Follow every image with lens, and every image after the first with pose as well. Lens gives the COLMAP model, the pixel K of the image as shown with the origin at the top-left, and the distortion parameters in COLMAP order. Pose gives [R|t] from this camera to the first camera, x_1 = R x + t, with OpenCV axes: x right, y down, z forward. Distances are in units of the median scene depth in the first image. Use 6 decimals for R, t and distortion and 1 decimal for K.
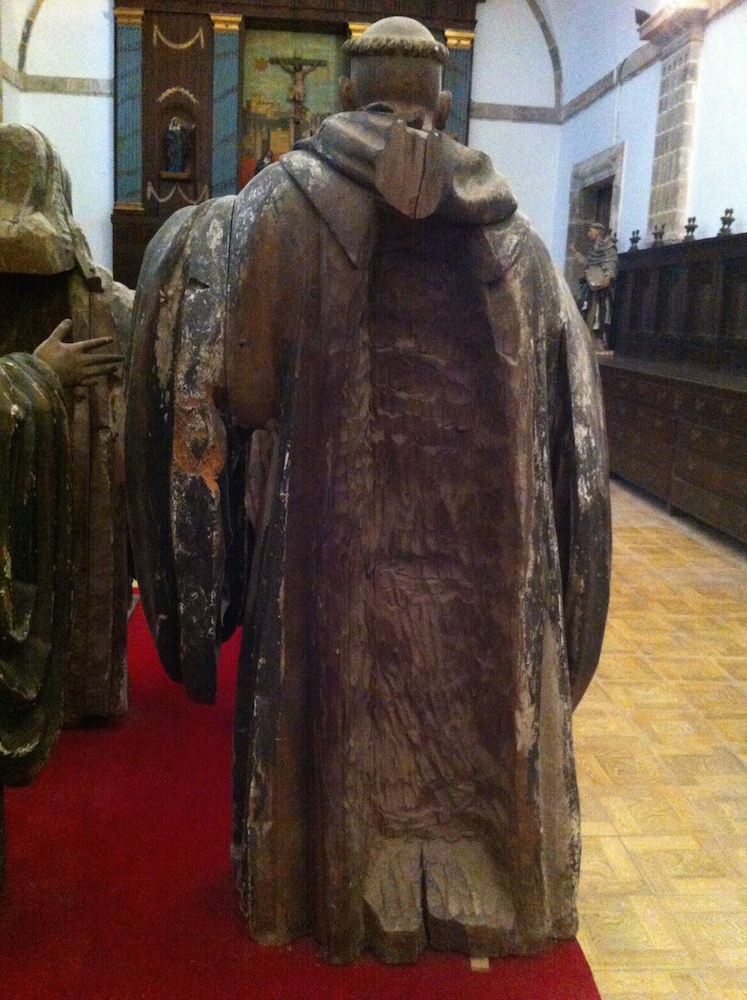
lens RADIAL K [[941.7, 0, 370.6], [0, 941.7, 504.6], [0, 0, 1]] dist [0.097028, -0.292119]
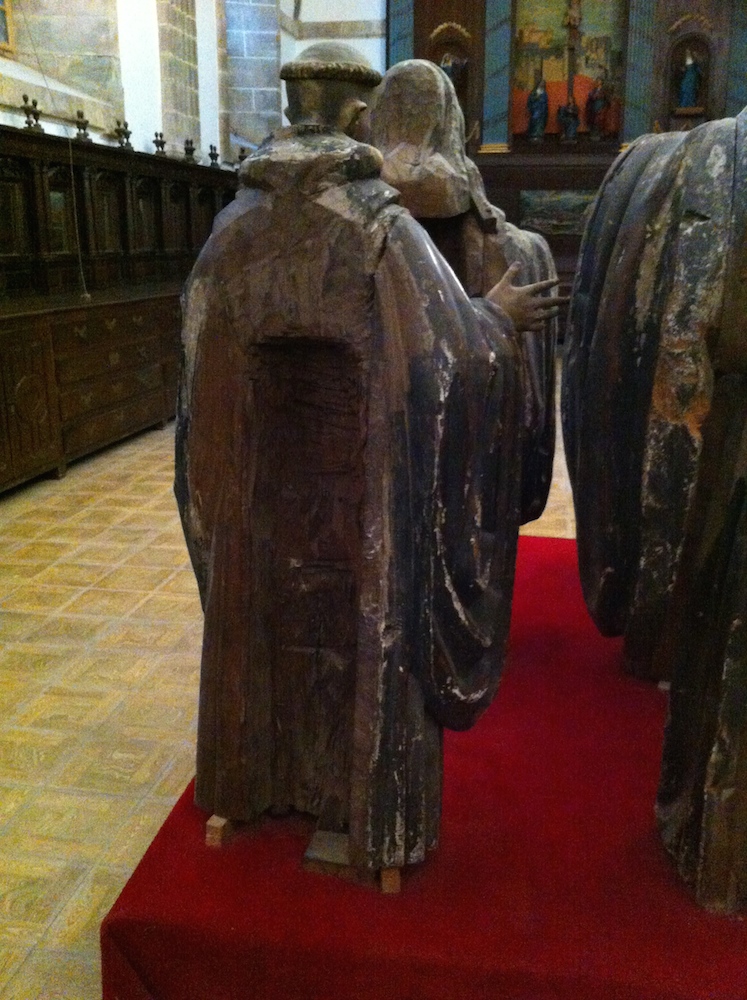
lens RADIAL K [[941.7, 0, 370.6], [0, 941.7, 504.6], [0, 0, 1]] dist [0.097028, -0.292119]
pose [[0.971098, 0.023494, -0.237524, -0.244553], [-0.009156, 0.998078, 0.061291, -0.005146], [0.238507, -0.057344, 0.969446, 0.009508]]
